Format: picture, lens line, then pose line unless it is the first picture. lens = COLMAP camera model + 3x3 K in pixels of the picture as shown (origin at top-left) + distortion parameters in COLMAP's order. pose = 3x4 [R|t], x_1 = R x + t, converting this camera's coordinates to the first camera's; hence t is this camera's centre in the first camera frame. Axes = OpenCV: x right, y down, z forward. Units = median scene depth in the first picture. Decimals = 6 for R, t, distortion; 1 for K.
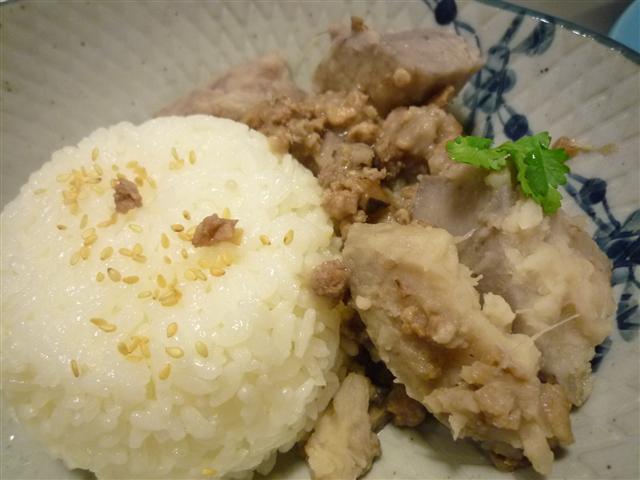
lens RADIAL K [[500.5, 0, 320.0], [0, 500.5, 240.0], [0, 0, 1]] dist [-0.034447, -0.001617]
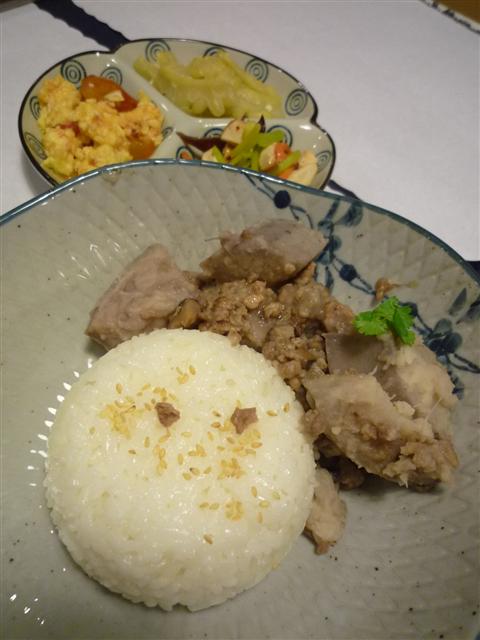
lens RADIAL K [[500.5, 0, 240.0], [0, 500.5, 320.0], [0, 0, 1]] dist [-0.034447, -0.001617]
pose [[0.899856, -0.265976, 0.345710, -0.579116], [0.248780, 0.963979, 0.094095, -0.396592], [-0.358284, 0.001334, 0.933612, -0.366428]]
